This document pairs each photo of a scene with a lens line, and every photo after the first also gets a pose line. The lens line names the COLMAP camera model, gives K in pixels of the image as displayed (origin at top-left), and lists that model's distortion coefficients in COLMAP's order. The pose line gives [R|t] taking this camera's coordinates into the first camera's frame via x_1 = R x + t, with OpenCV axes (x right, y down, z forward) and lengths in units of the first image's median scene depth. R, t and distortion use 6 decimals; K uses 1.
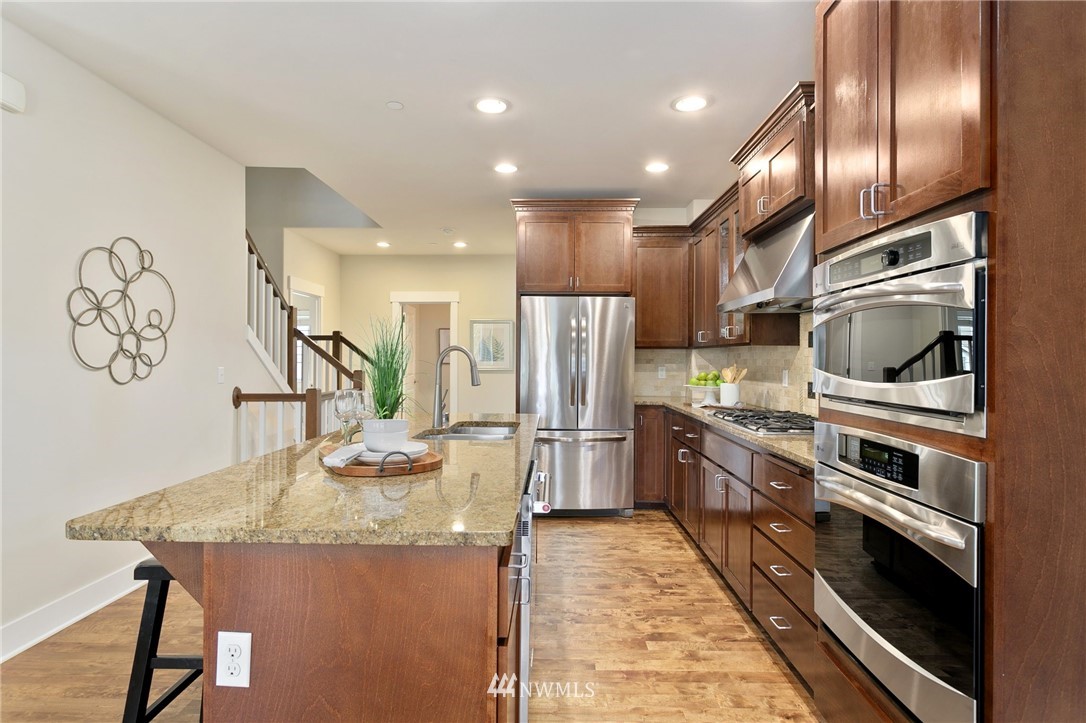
lens RADIAL K [[569.5, 0, 540.2], [0, 569.5, 358.9], [0, 0, 1]] dist [-0.001386, -0.000227]
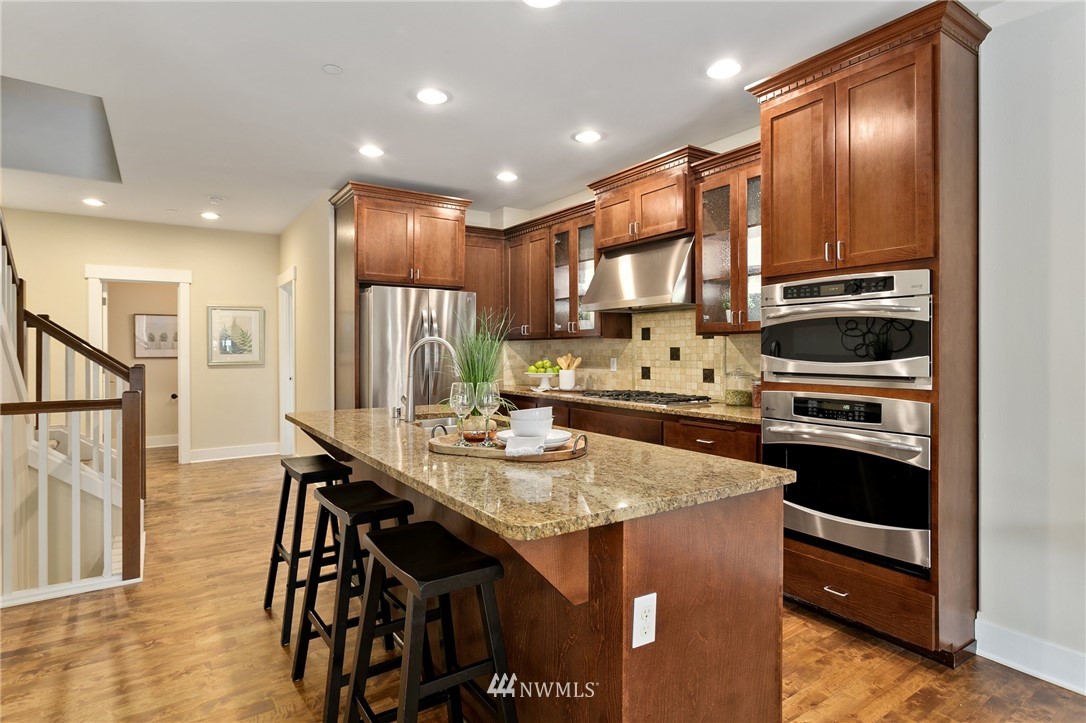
lens RADIAL K [[571.1, 0, 537.9], [0, 571.1, 348.4], [0, 0, 1]] dist [-0.004727, 0.000810]
pose [[0.819552, -0.004888, 0.572985, -0.438277], [0.006411, 0.999979, -0.000639, -0.001745], [-0.572970, 0.004197, 0.819566, 0.065221]]
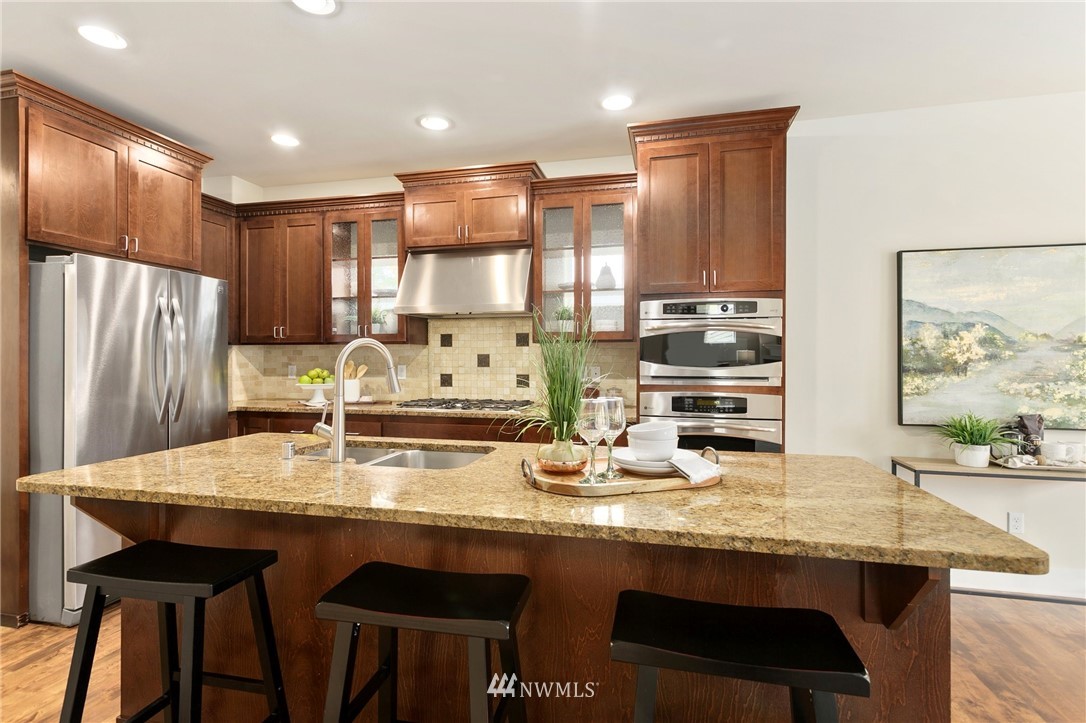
lens RADIAL K [[513.4, 0, 540.7], [0, 513.4, 351.6], [0, 0, 1]] dist [0.001716, 0.001088]
pose [[0.212641, 0.003909, 0.977123, -0.560595], [0.001754, 0.999989, -0.004382, -0.003400], [-0.977129, 0.002645, 0.212632, 0.506429]]
